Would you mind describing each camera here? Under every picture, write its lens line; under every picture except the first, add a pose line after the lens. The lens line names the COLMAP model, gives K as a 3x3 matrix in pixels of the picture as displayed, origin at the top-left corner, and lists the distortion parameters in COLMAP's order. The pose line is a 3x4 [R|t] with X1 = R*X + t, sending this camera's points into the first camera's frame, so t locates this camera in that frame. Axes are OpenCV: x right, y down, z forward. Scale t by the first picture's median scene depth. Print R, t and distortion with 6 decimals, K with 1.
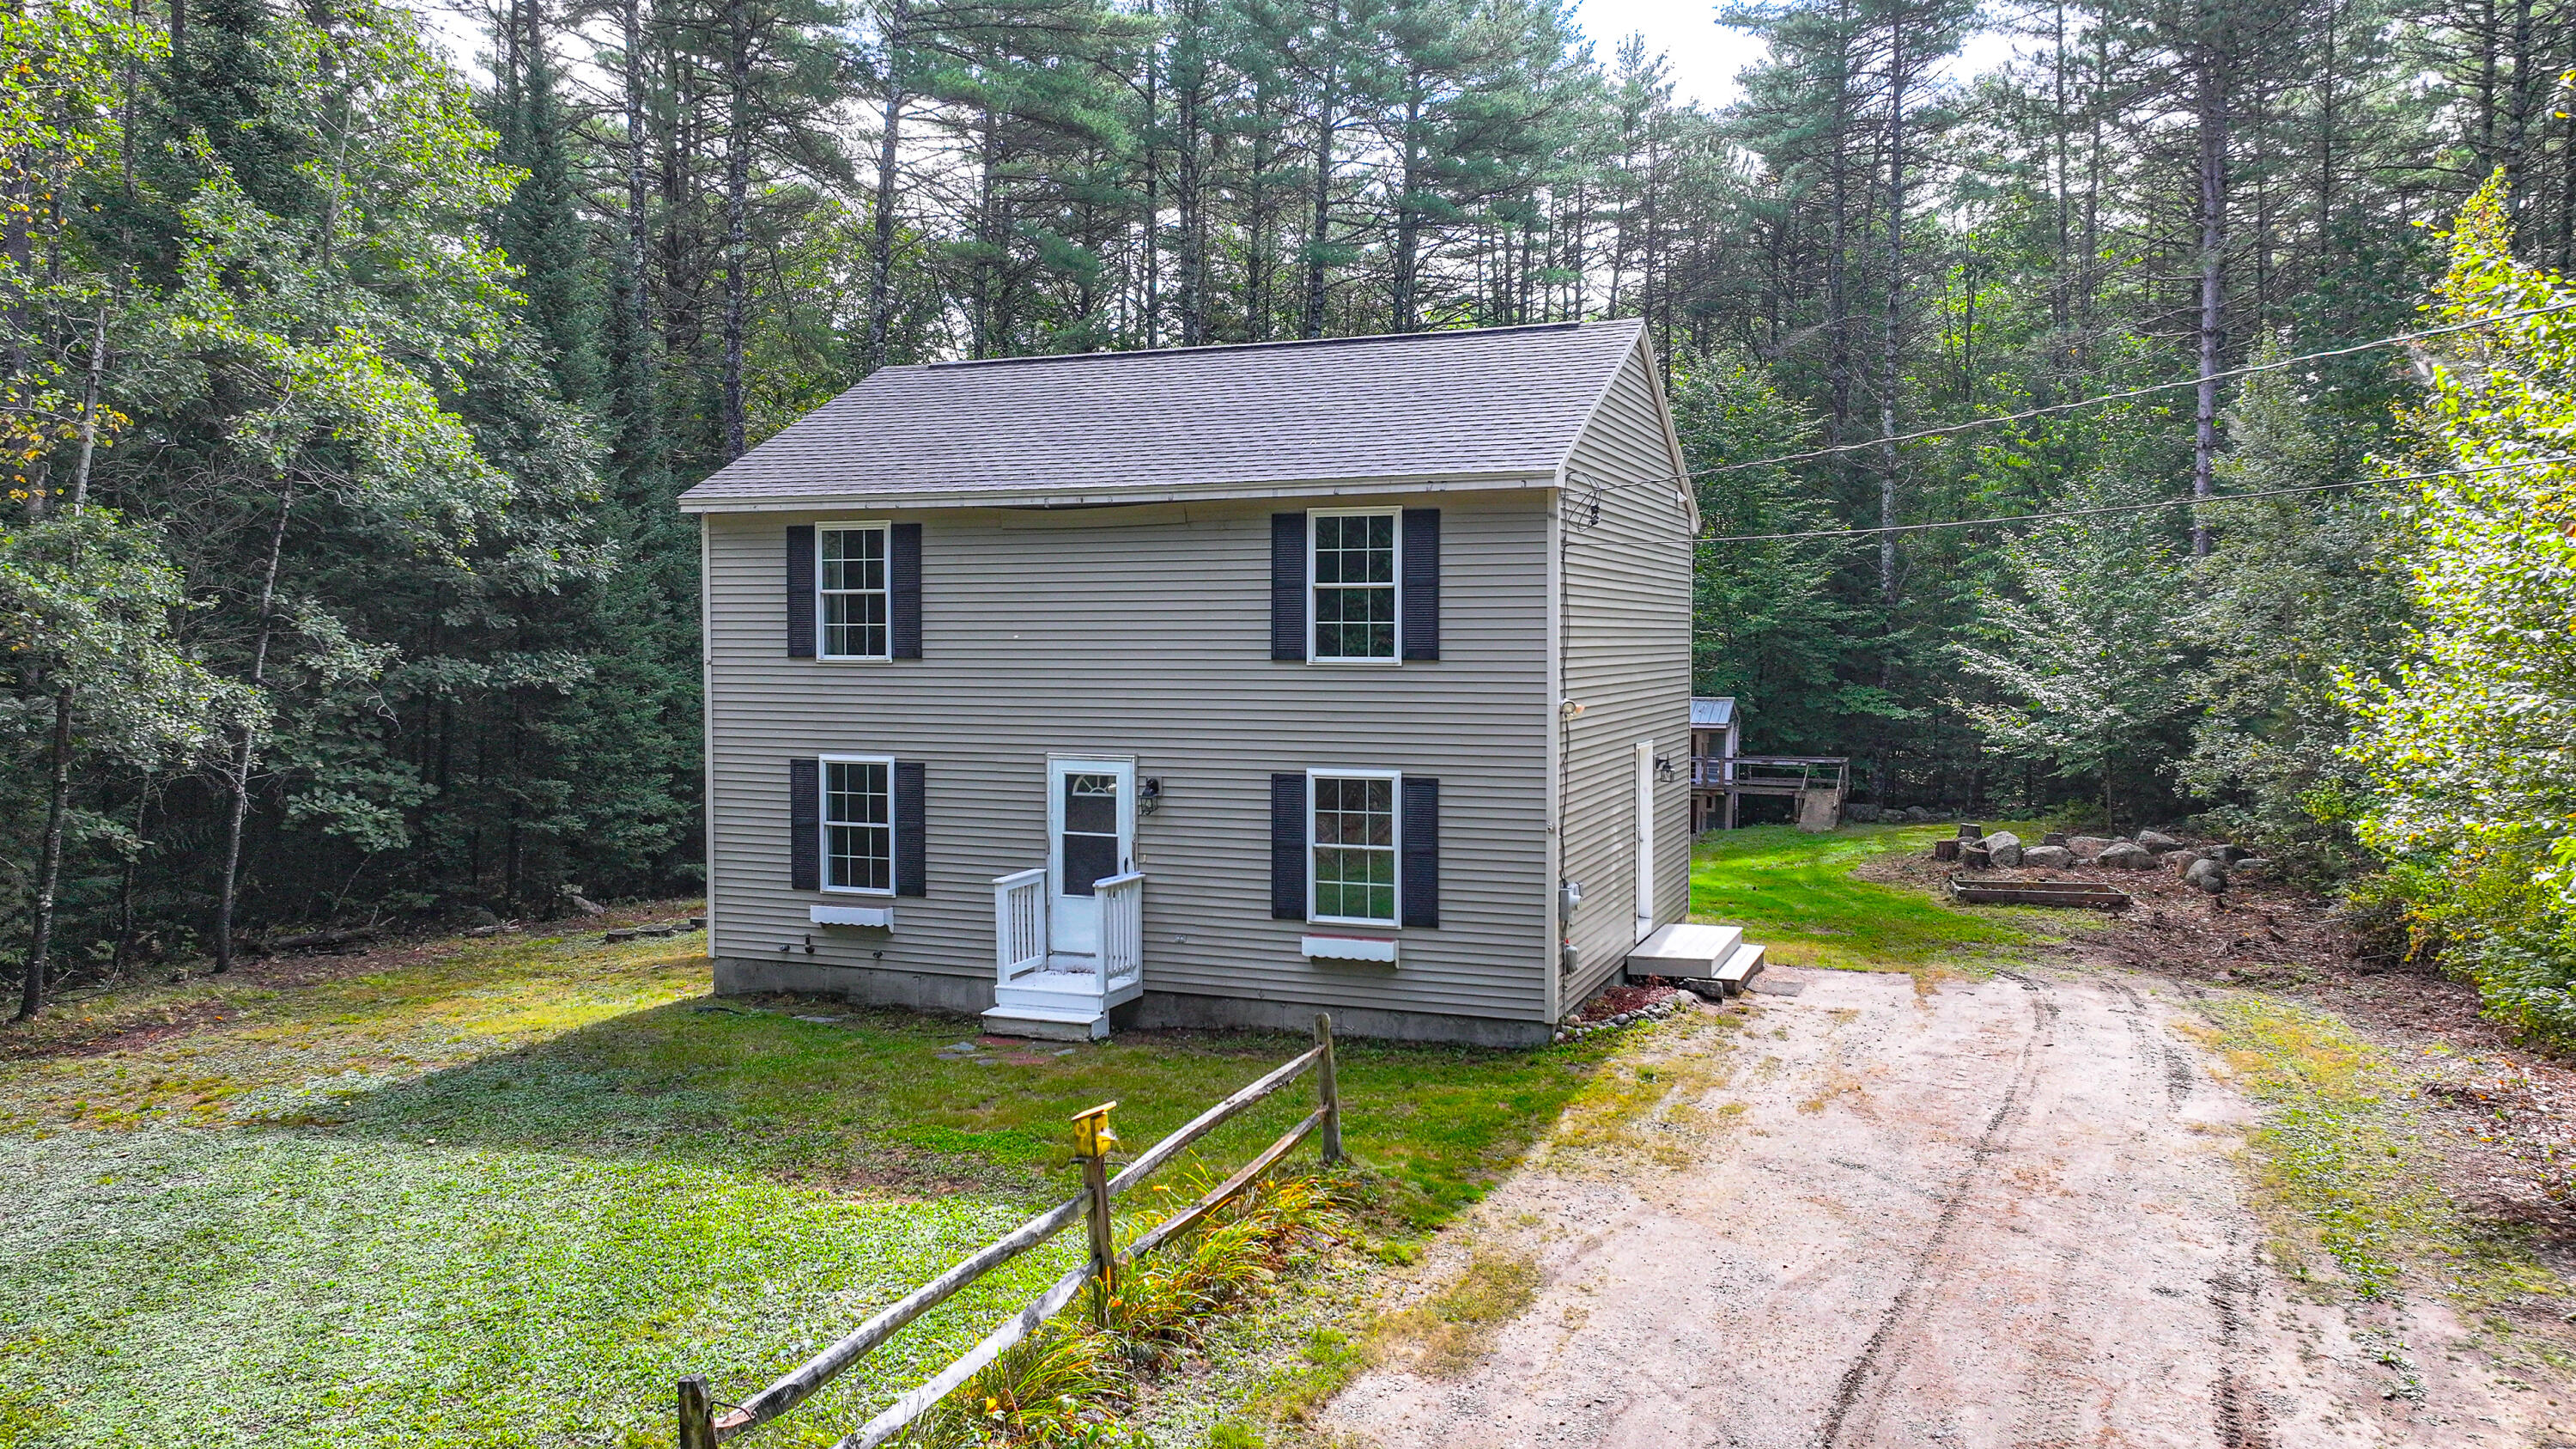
lens RADIAL K [[1820.6, 0, 1291.4], [0, 1820.6, 721.5], [0, 0, 1]] dist [0.003941, 0.000818]
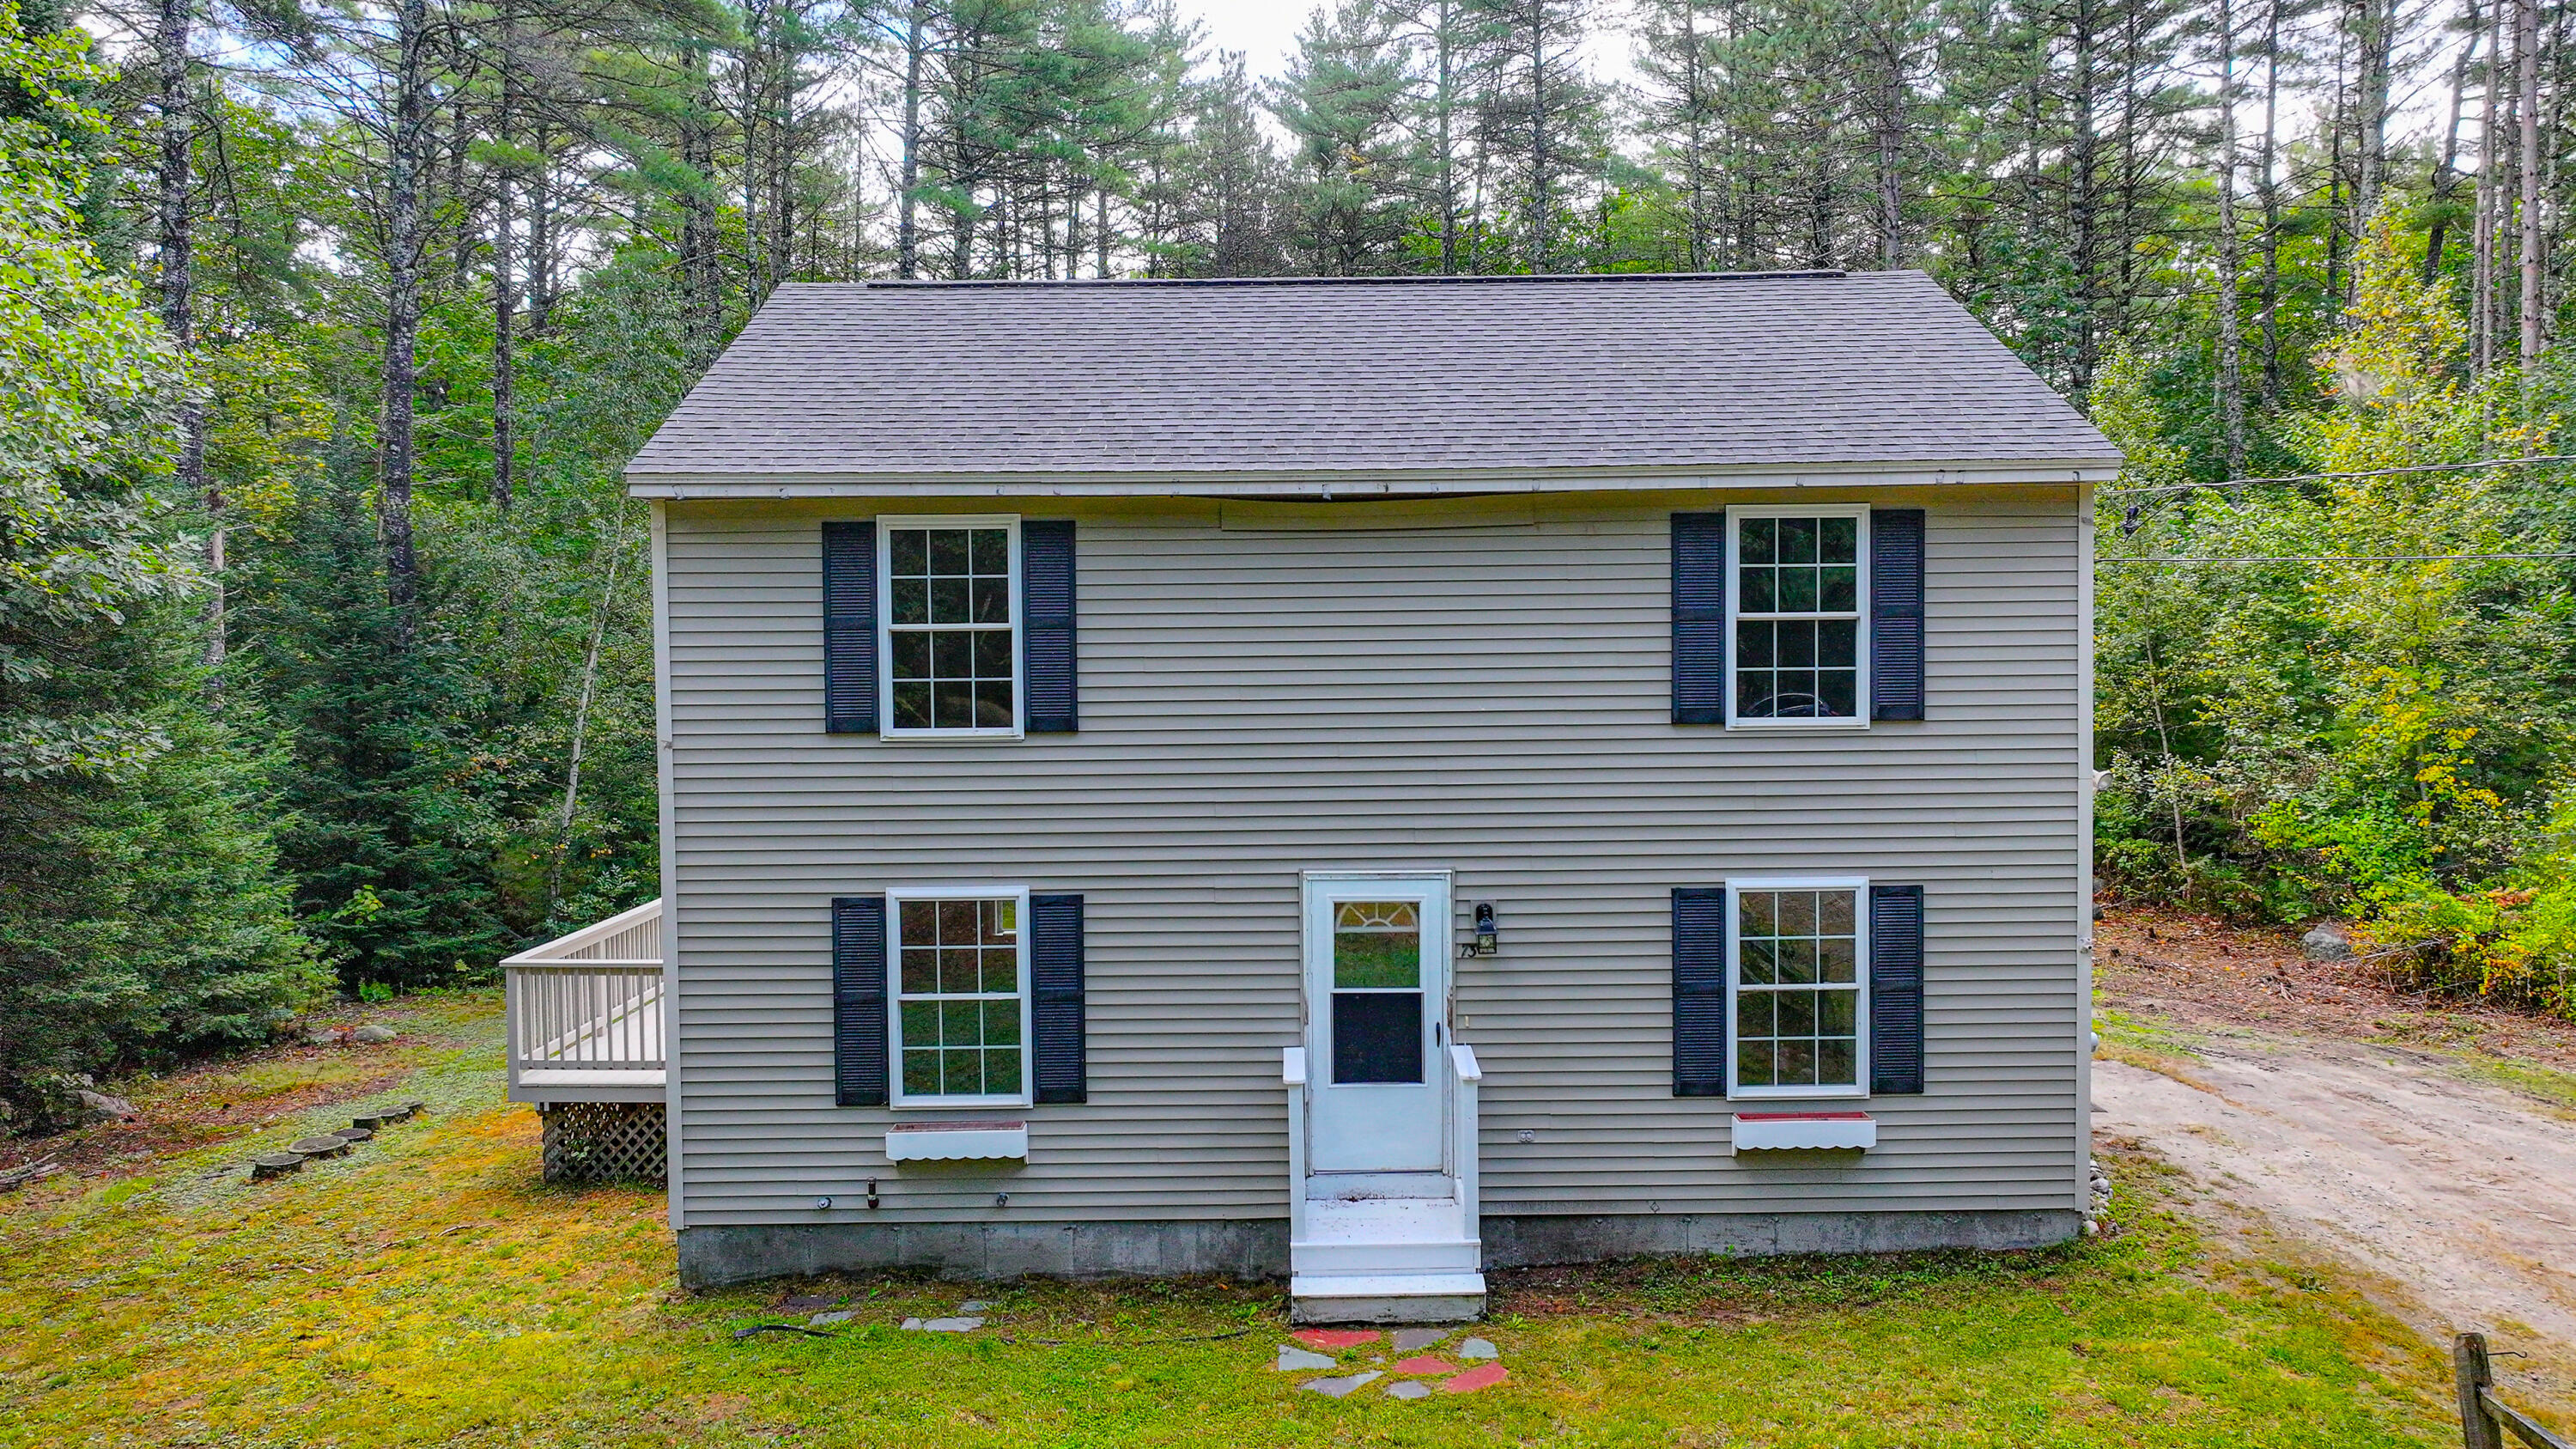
lens RADIAL K [[1851.7, 0, 1300.1], [0, 1851.7, 724.3], [0, 0, 1]] dist [0.007996, 0.001375]
pose [[0.929634, -0.027390, 0.367464, -0.370542], [0.028913, 0.999581, 0.001361, -0.035906], [-0.367347, 0.009359, 0.930037, 0.368947]]
